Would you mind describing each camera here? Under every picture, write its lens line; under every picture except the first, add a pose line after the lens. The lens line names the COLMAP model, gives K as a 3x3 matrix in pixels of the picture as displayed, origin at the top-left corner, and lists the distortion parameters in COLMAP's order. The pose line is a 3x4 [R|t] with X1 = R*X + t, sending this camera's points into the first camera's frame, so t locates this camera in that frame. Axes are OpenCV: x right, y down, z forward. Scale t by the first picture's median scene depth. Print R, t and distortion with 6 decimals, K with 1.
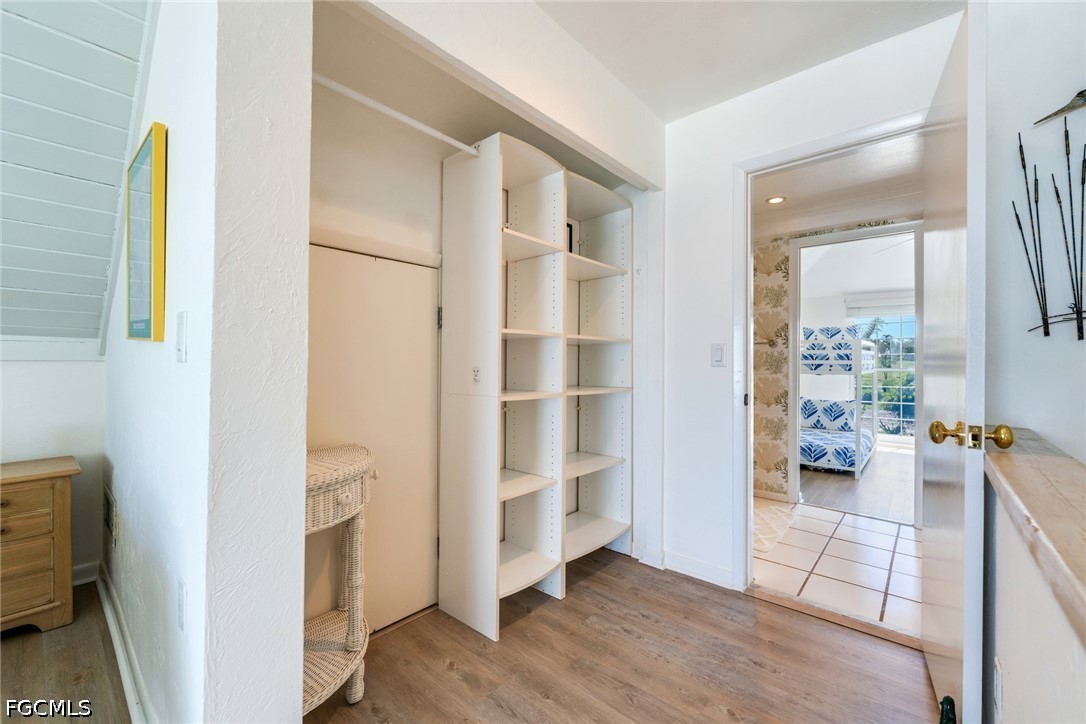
lens RADIAL K [[440.5, 0, 548.0], [0, 440.5, 364.6], [0, 0, 1]] dist [0.001736, 0.000134]
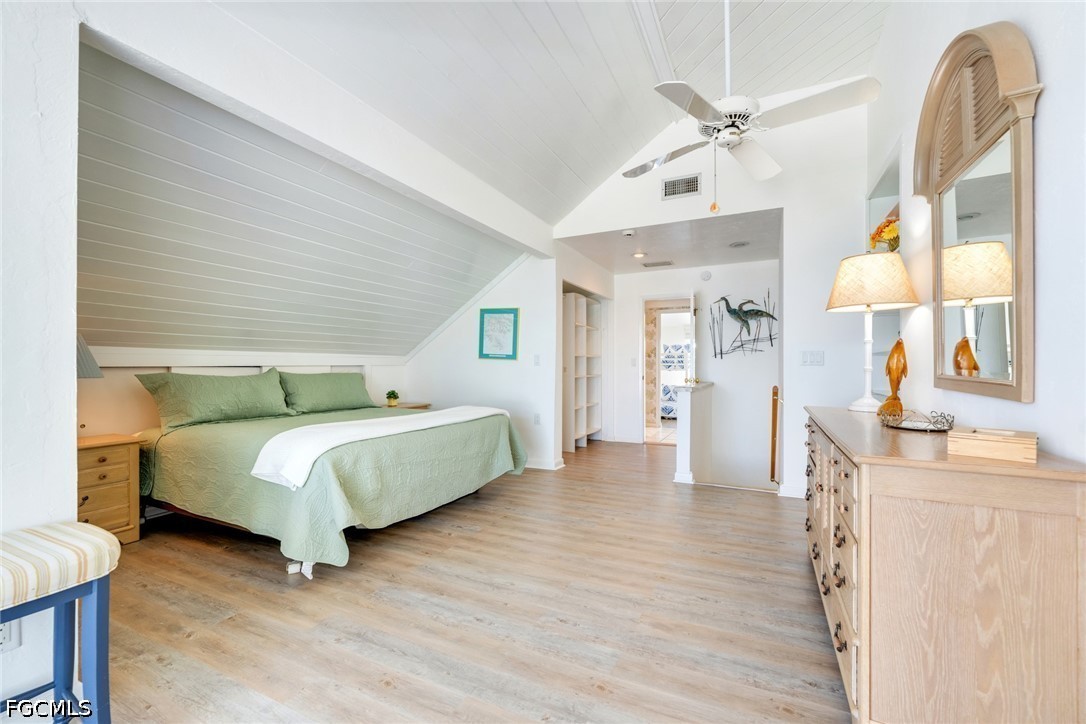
lens RADIAL K [[448.6, 0, 544.1], [0, 448.6, 365.5], [0, 0, 1]] dist [0.001094, 0.000057]
pose [[0.967174, -0.001884, 0.254110, -0.827523], [0.002324, 0.999996, -0.001430, 0.002020], [-0.254106, 0.001974, 0.967174, -1.502102]]
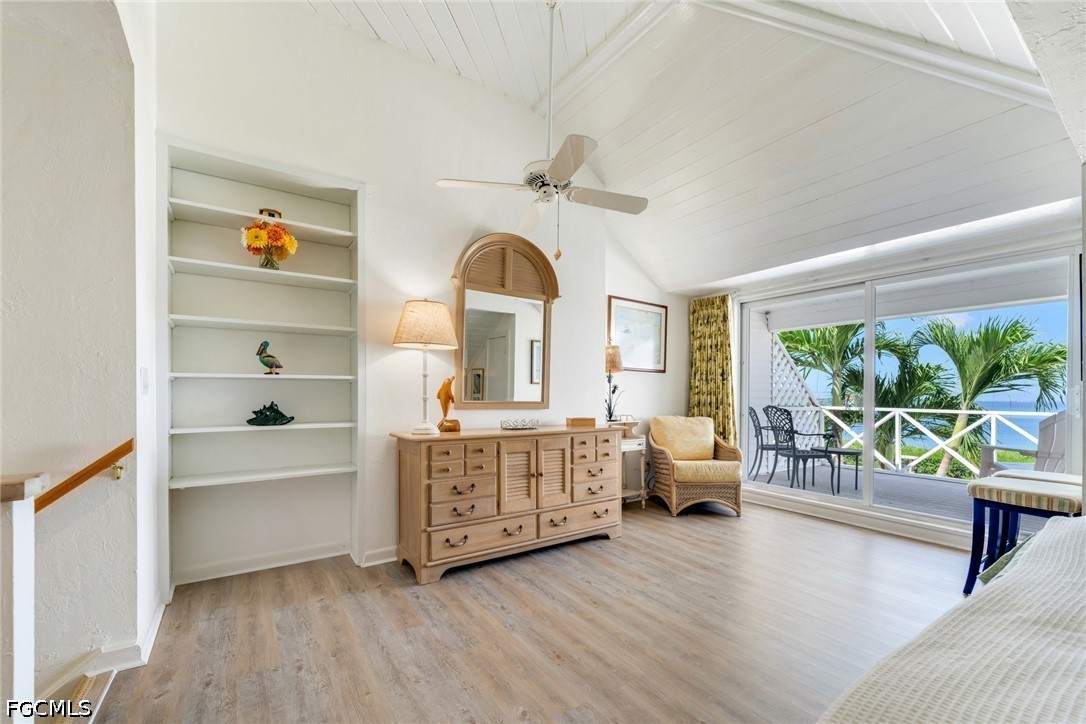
lens RADIAL K [[449.6, 0, 546.6], [0, 449.6, 390.2], [0, 0, 1]] dist [-0.001162, -0.000160]
pose [[-0.966944, -0.003119, 0.254971, -0.485779], [-0.004684, 0.999974, -0.005528, -0.005781], [-0.254947, -0.006540, -0.966933, 0.354577]]
